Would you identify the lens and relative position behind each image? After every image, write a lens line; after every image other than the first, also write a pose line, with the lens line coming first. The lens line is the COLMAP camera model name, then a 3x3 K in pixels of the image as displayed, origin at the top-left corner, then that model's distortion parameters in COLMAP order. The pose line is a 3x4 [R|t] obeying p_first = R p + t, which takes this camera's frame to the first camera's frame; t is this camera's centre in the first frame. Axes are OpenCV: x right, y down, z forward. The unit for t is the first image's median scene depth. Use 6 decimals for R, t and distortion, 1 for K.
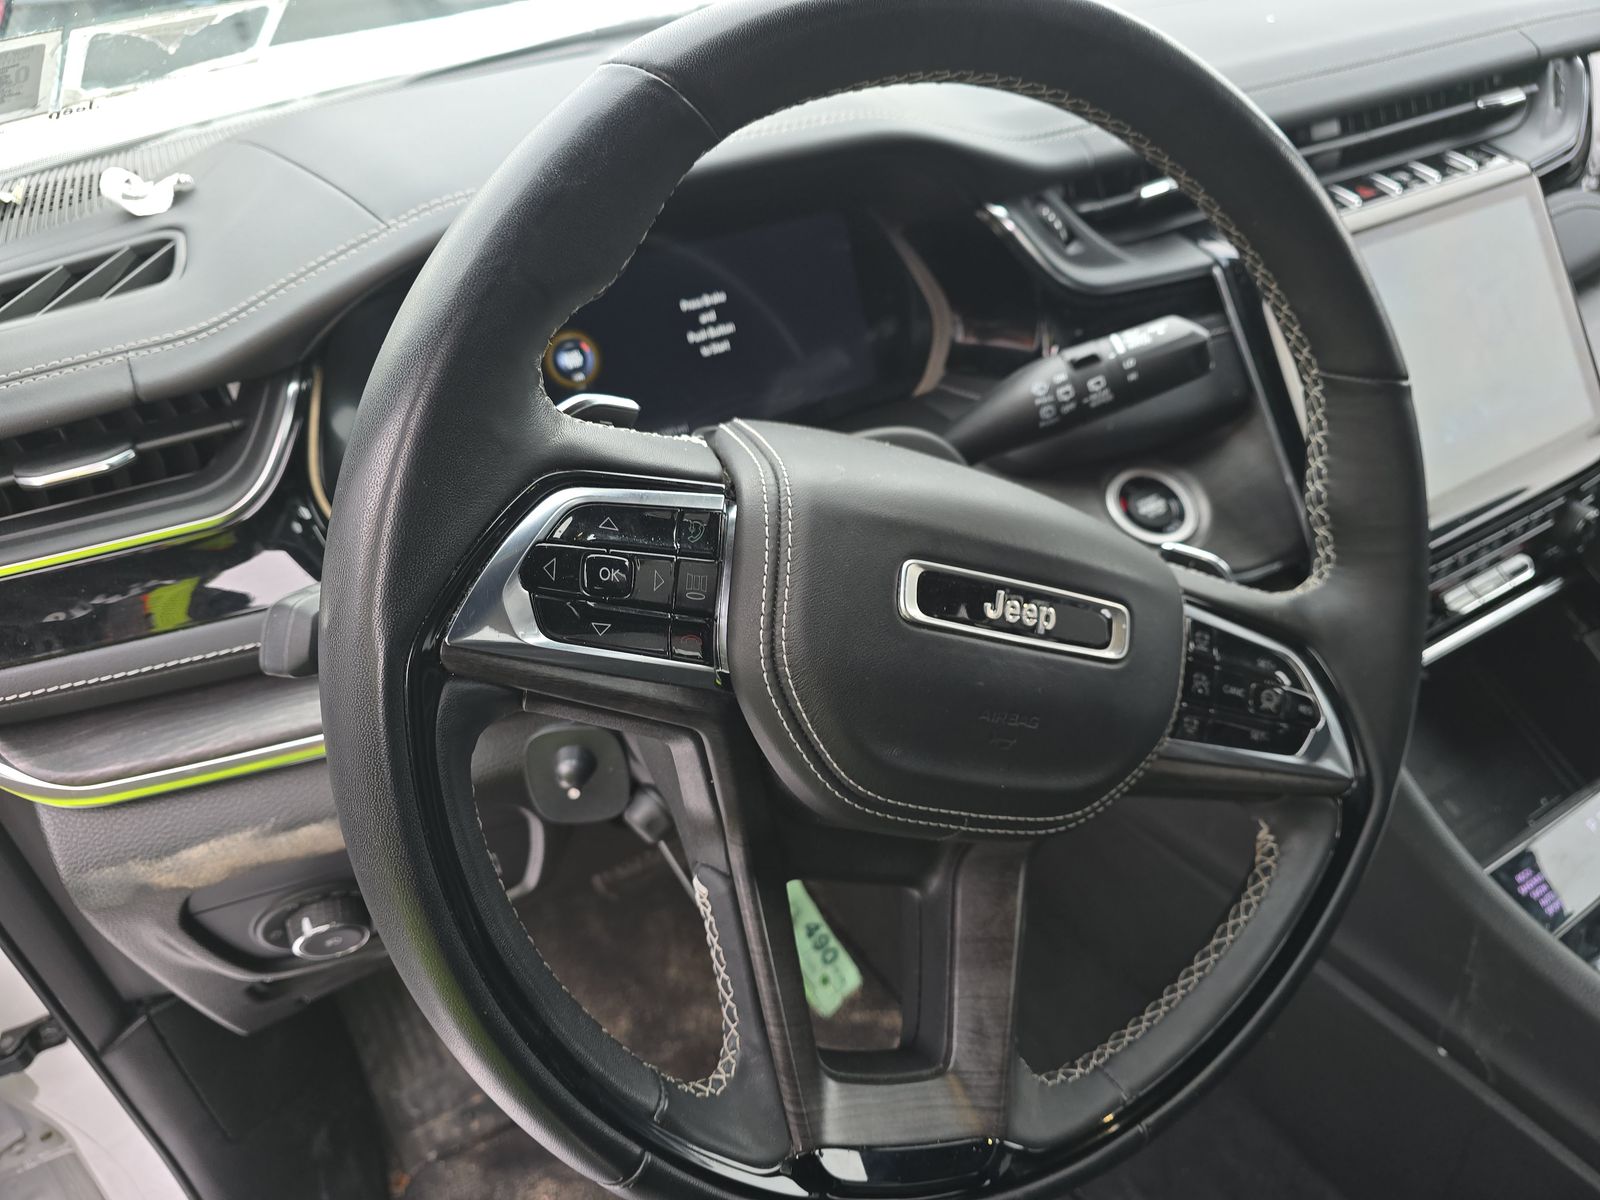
lens RADIAL K [[1067.1, 0, 849.3], [0, 1067.1, 609.4], [0, 0, 1]] dist [0.036238, -0.025389]
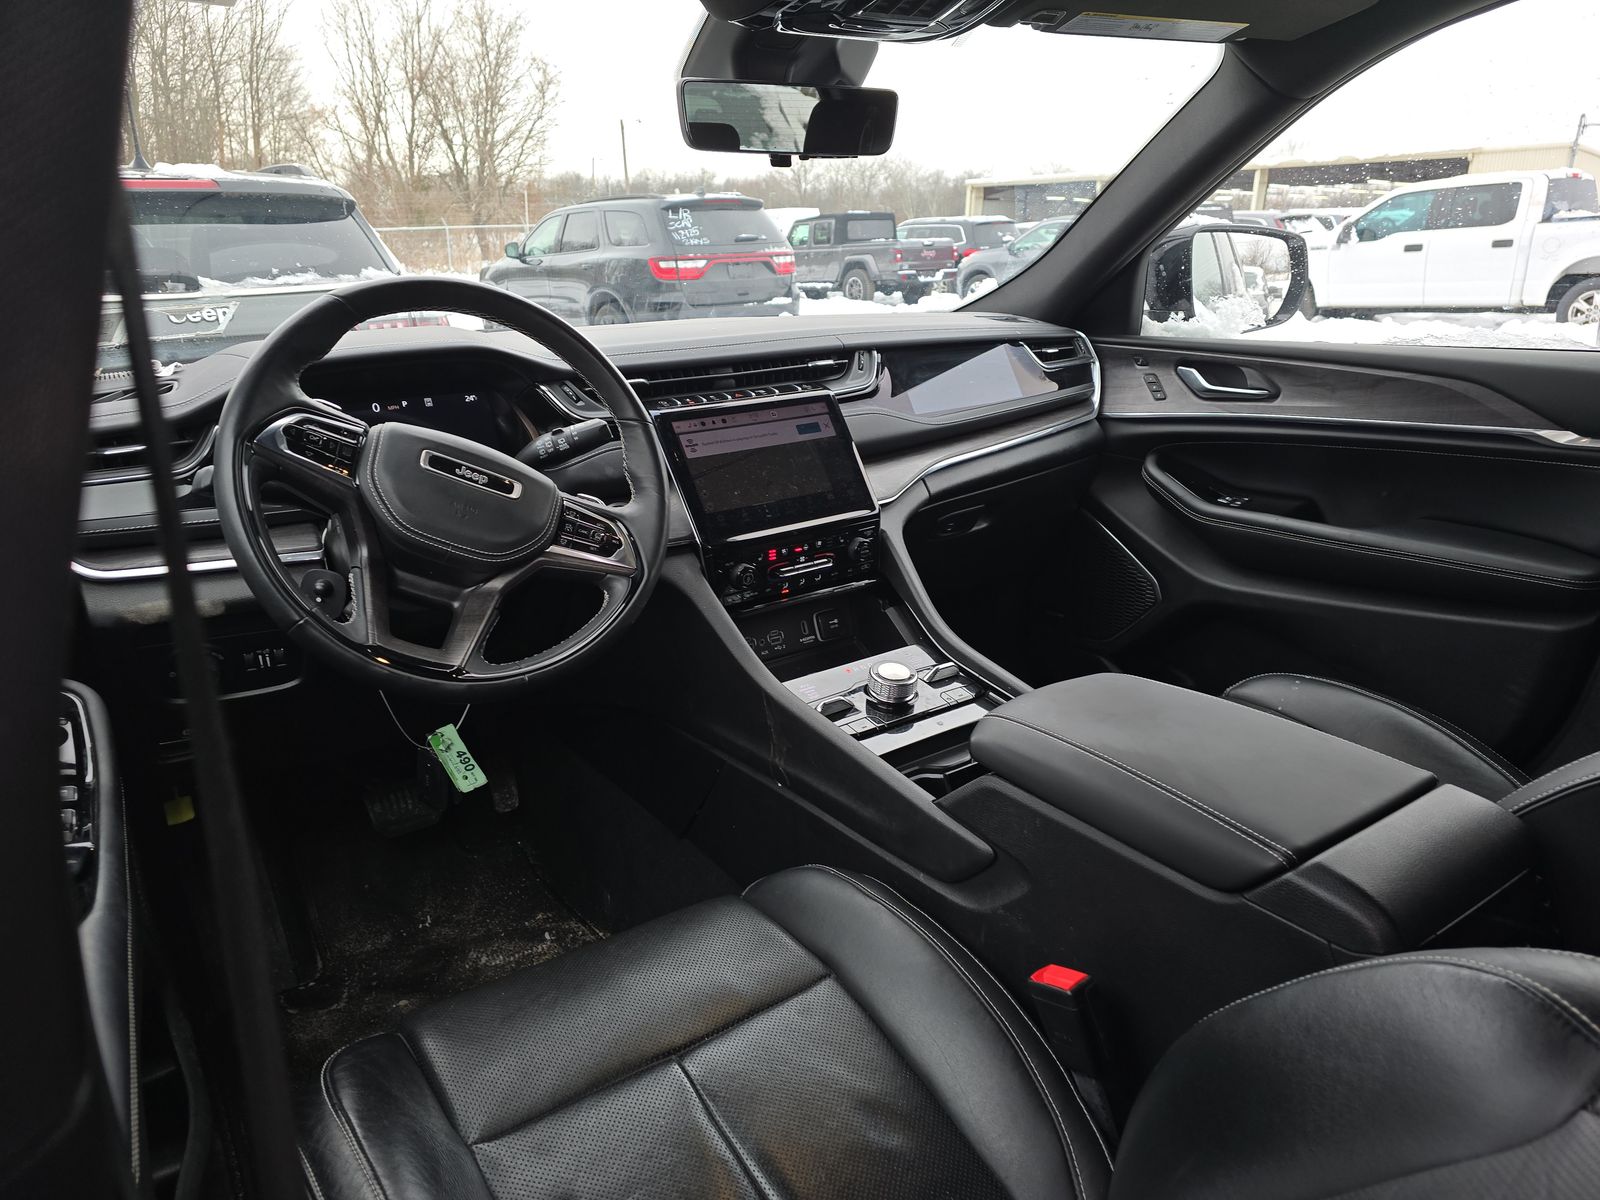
lens RADIAL K [[1067.1, 0, 823.5], [0, 1067.1, 608.3], [0, 0, 1]] dist [0.036238, -0.025389]
pose [[0.997424, -0.005545, 0.071522, 0.635615], [0.026714, 0.954011, -0.298579, 0.874038], [-0.066578, 0.299720, 0.951701, -1.212301]]
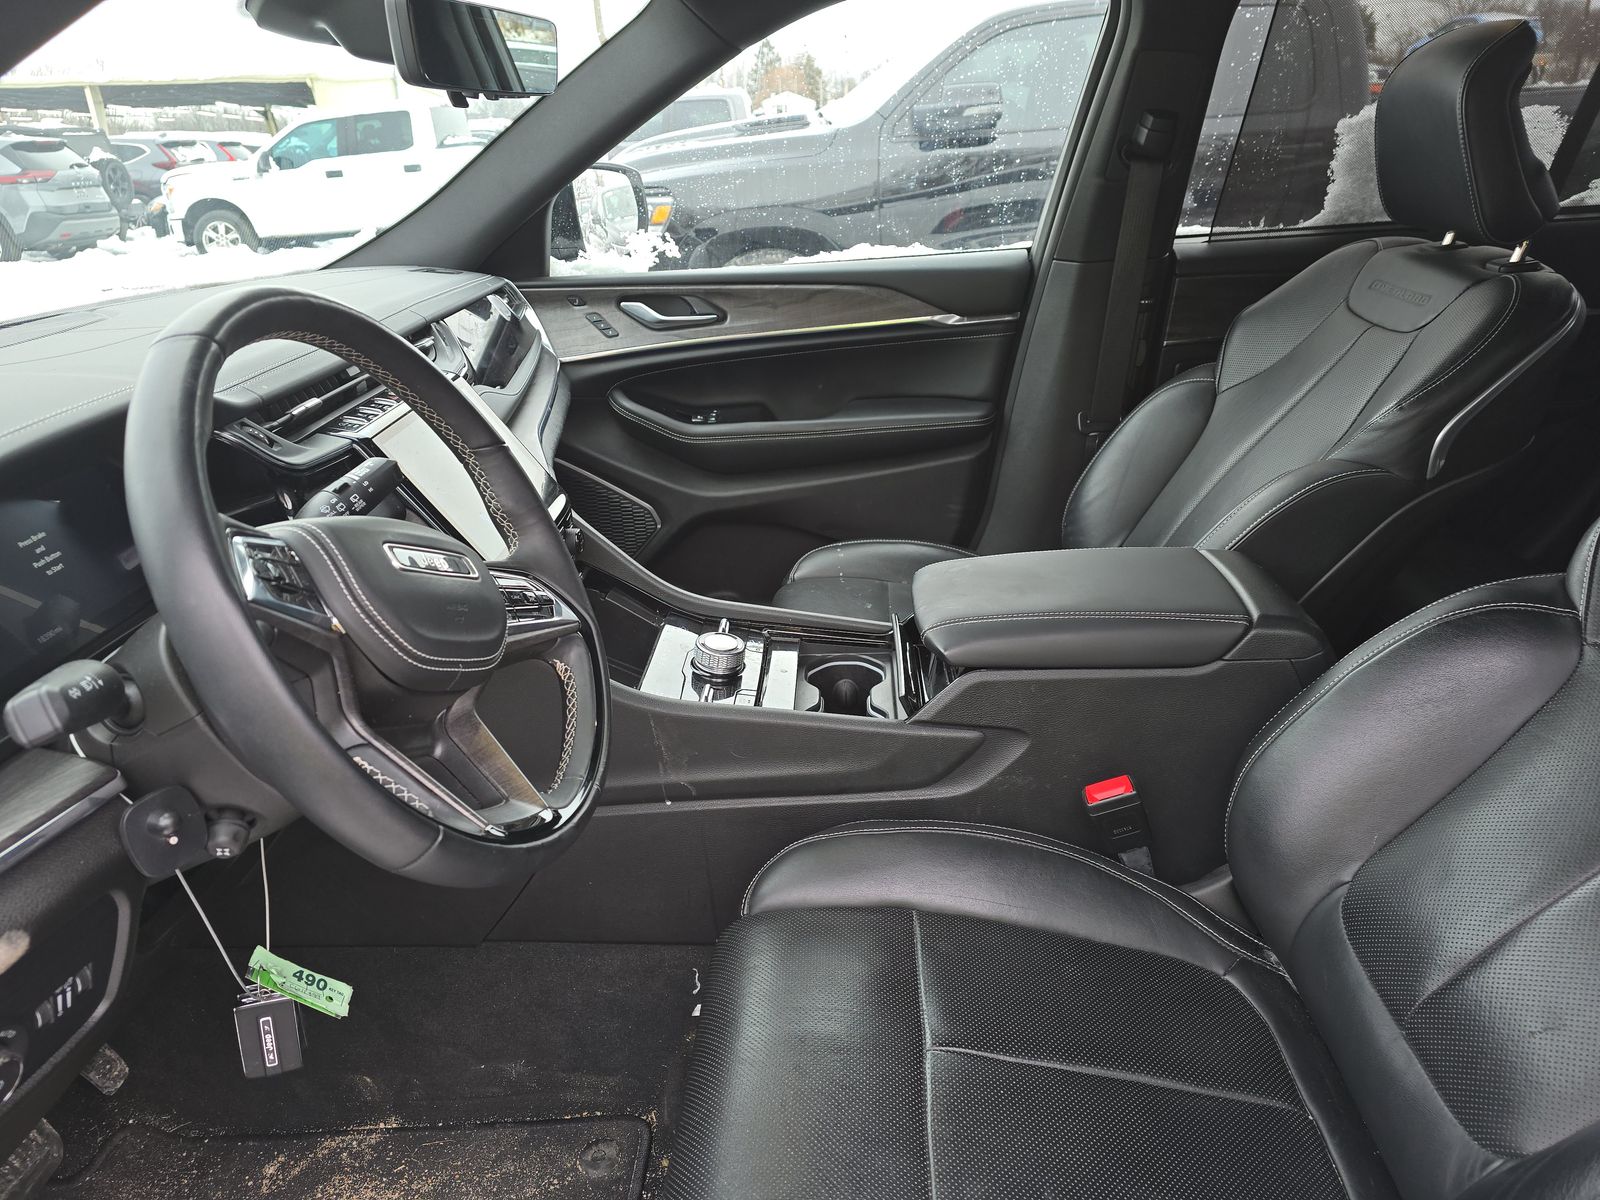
lens RADIAL K [[1067.1, 0, 793.0], [0, 1067.1, 603.5], [0, 0, 1]] dist [0.036238, -0.025389]
pose [[0.563391, -0.319397, 0.761956, -0.750273], [0.502990, 0.864239, -0.009639, 0.313551], [-0.655433, 0.388686, 0.647558, -0.536159]]
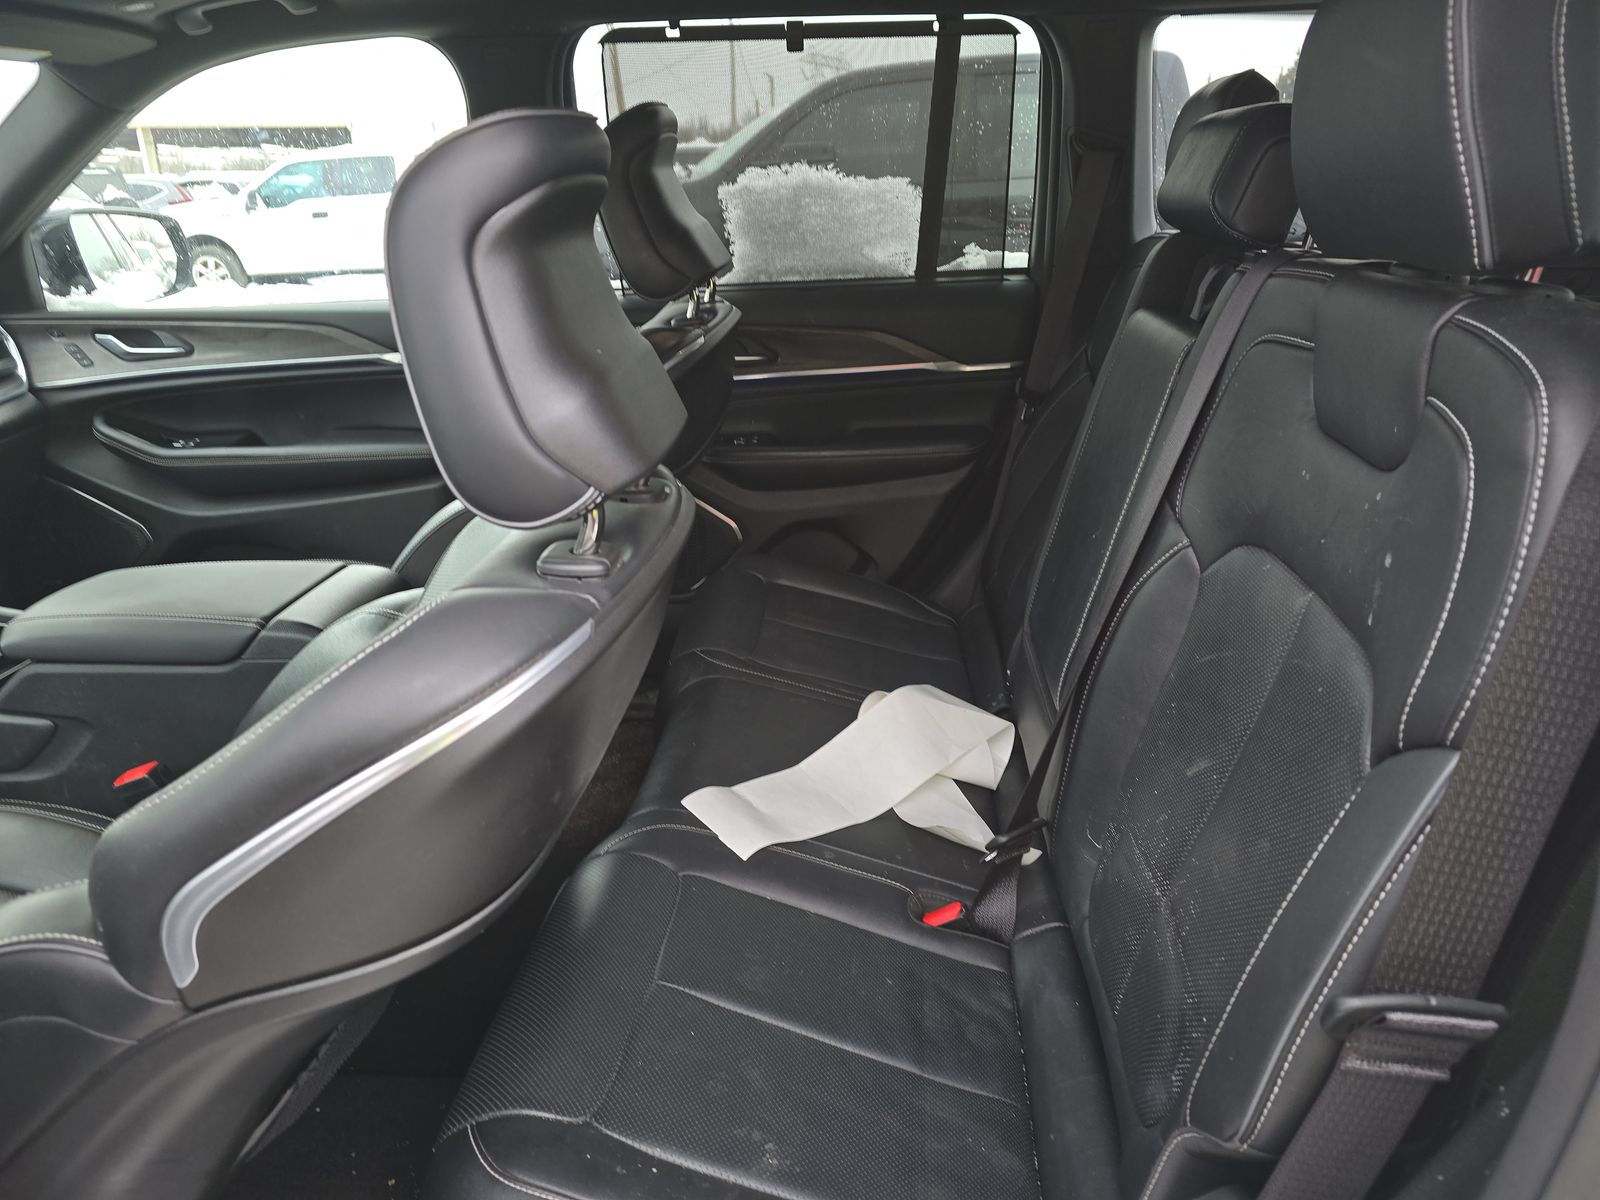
lens RADIAL K [[1067.1, 0, 790.1], [0, 1067.1, 615.4], [0, 0, 1]] dist [0.036238, -0.025389]
pose [[0.598508, -0.277432, 0.751545, 0.296297], [0.473127, 0.879450, -0.052136, 1.442576], [-0.646482, 0.386780, 0.657619, -2.079747]]
